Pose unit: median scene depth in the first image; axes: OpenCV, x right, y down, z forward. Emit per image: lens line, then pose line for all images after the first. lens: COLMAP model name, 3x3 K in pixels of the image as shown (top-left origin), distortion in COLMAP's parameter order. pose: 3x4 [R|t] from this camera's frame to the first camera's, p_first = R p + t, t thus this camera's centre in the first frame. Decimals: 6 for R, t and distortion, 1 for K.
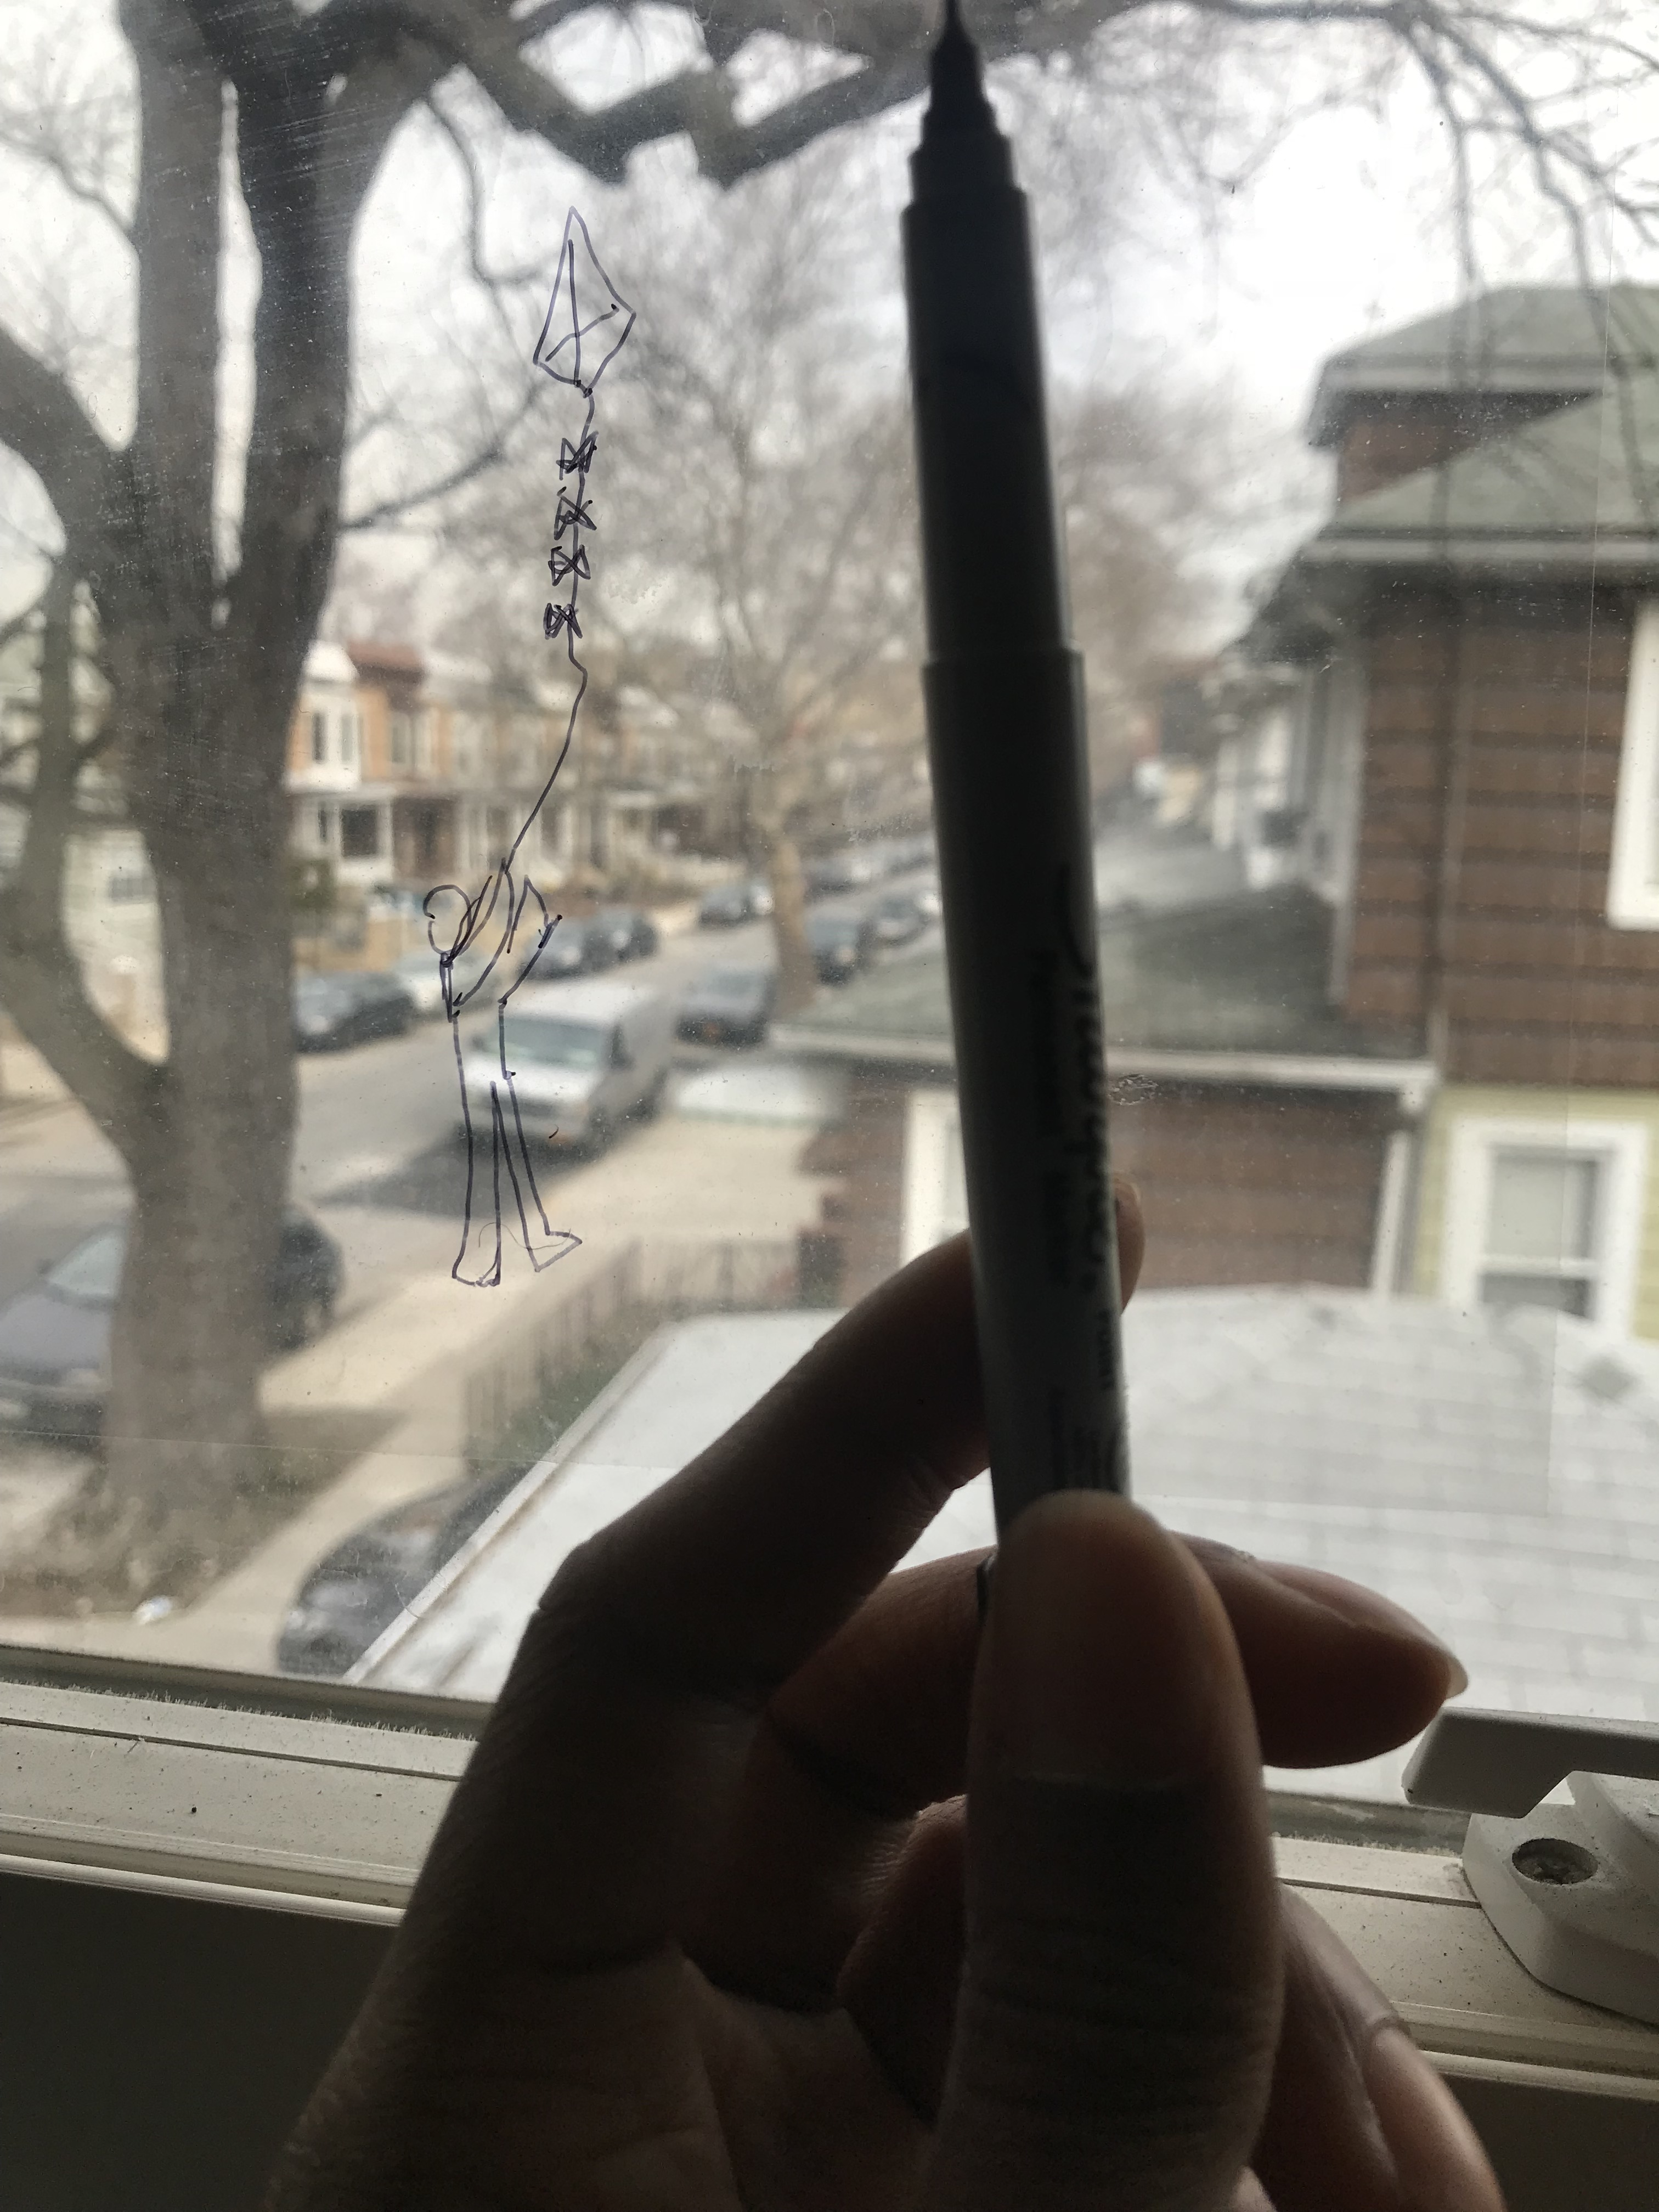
lens RADIAL K [[1878.1, 0, 829.5], [0, 1878.1, 1106.0], [0, 0, 1]] dist [0.005875, 0.010759]
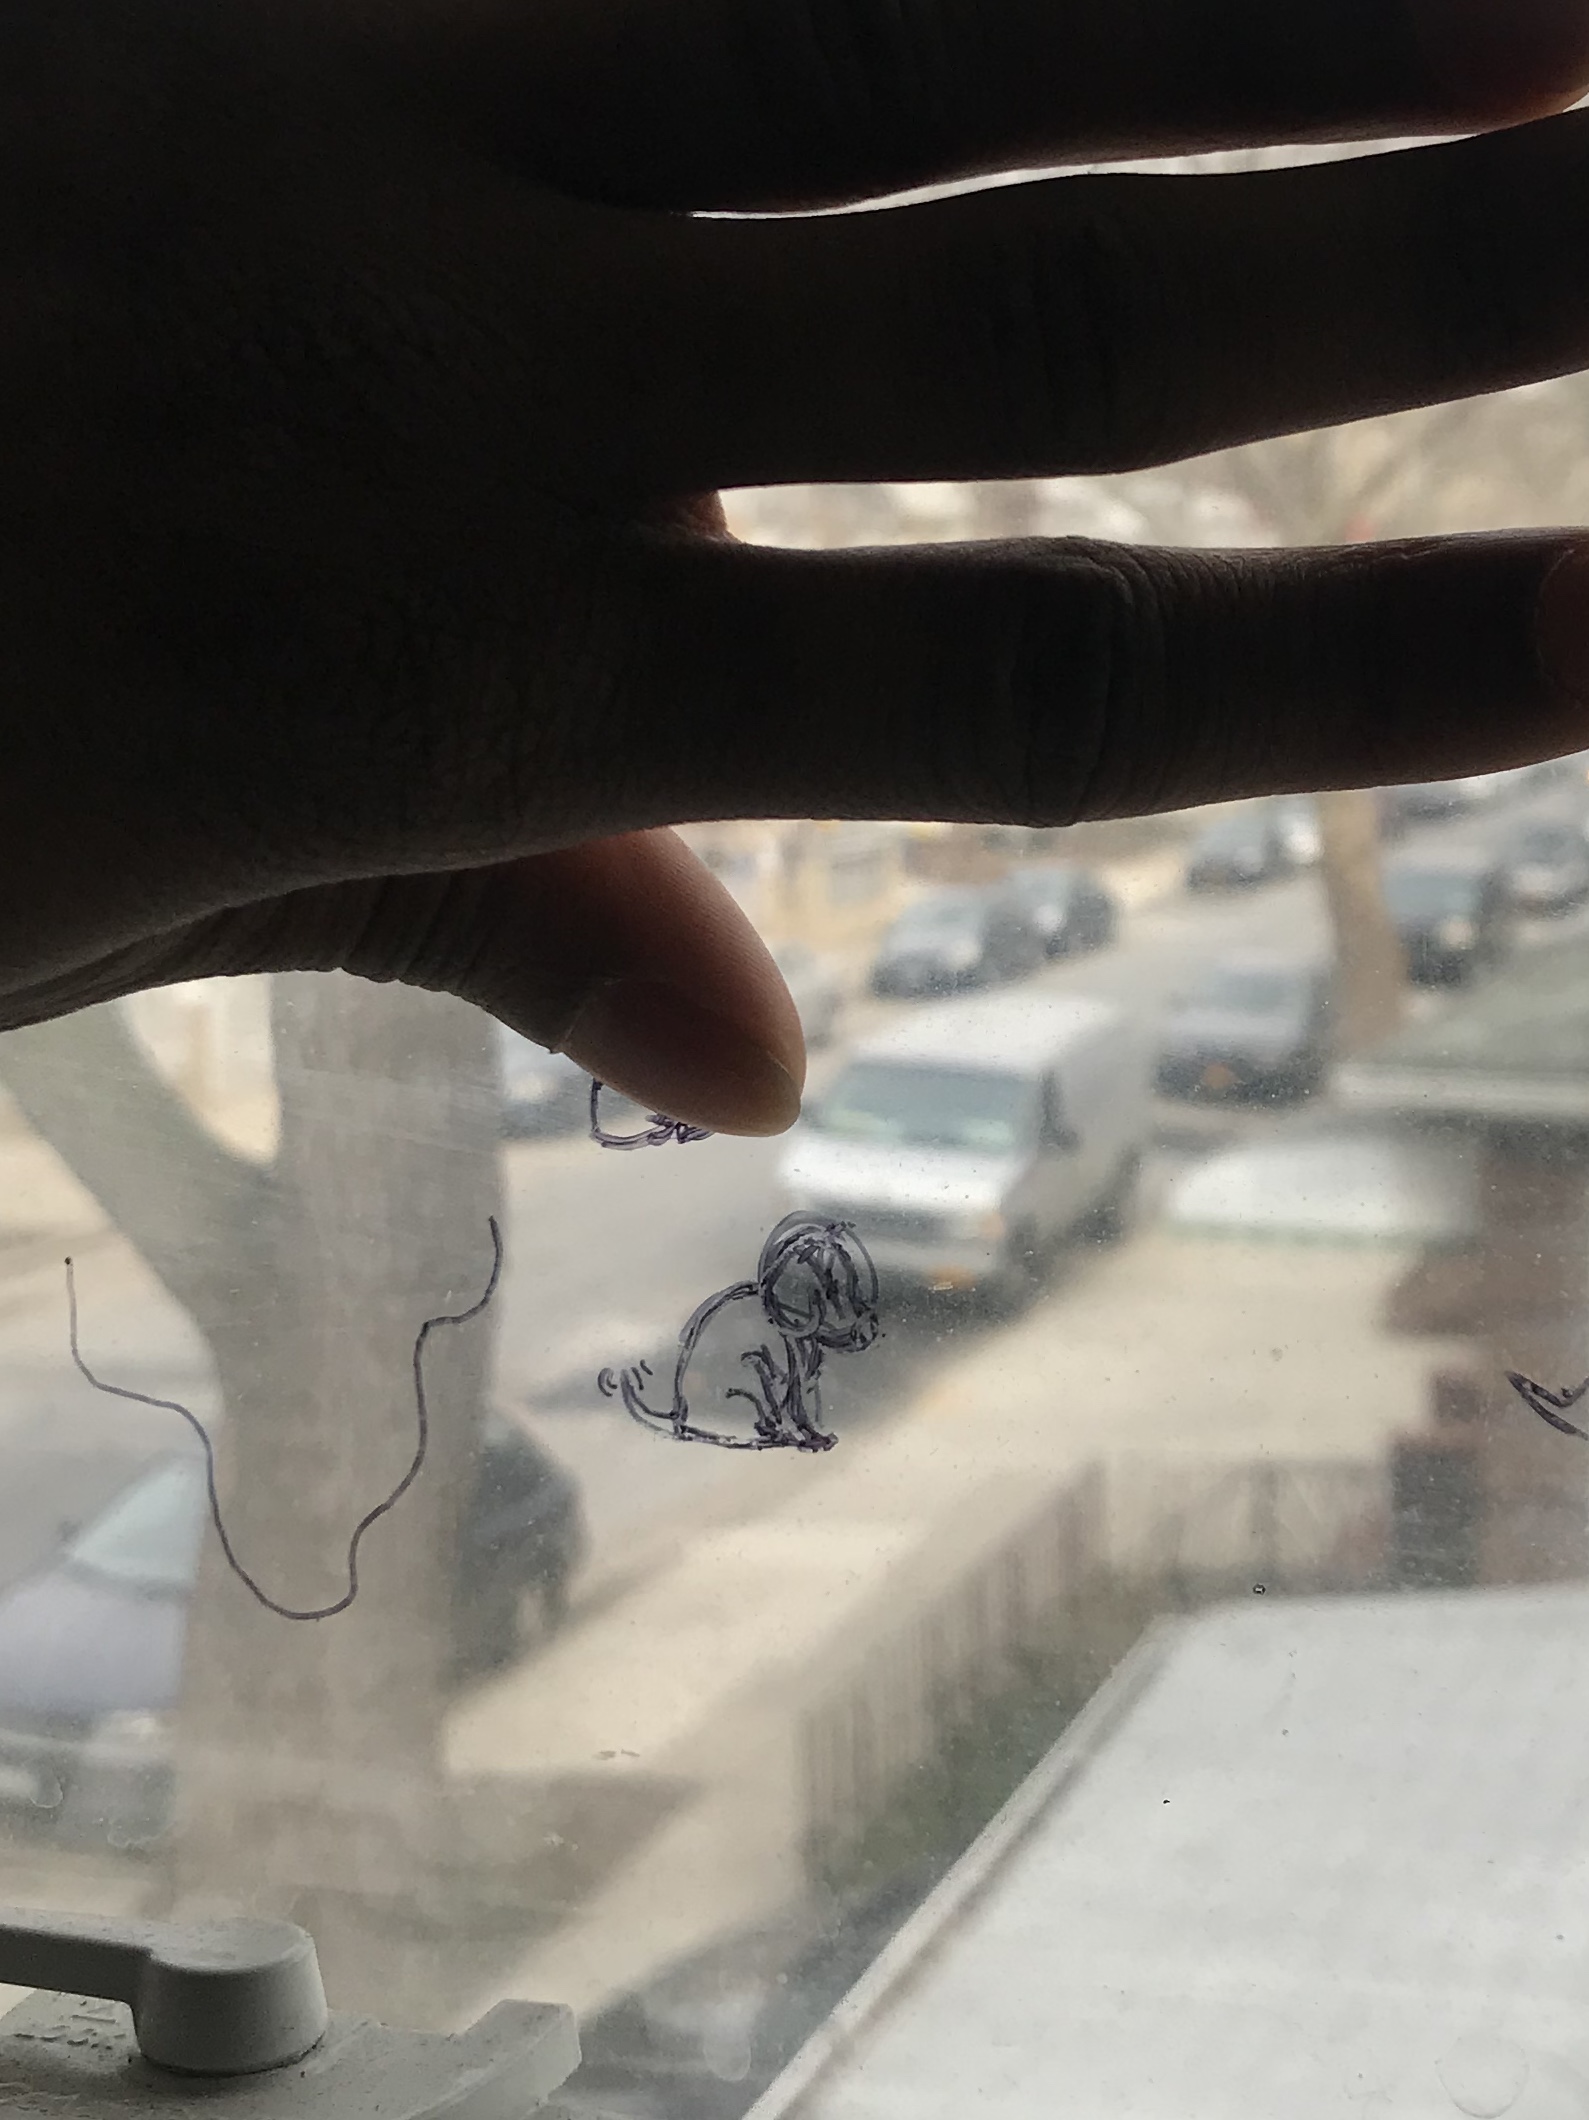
lens RADIAL K [[1800.0, 0, 794.5], [0, 1800.0, 1060.0], [0, 0, 1]] dist [0.005875, 0.010759]
pose [[0.976083, -0.048929, -0.211821, -0.072607], [0.026276, 0.993752, -0.108472, 0.009118], [0.215805, 0.100312, 0.971270, 0.458451]]
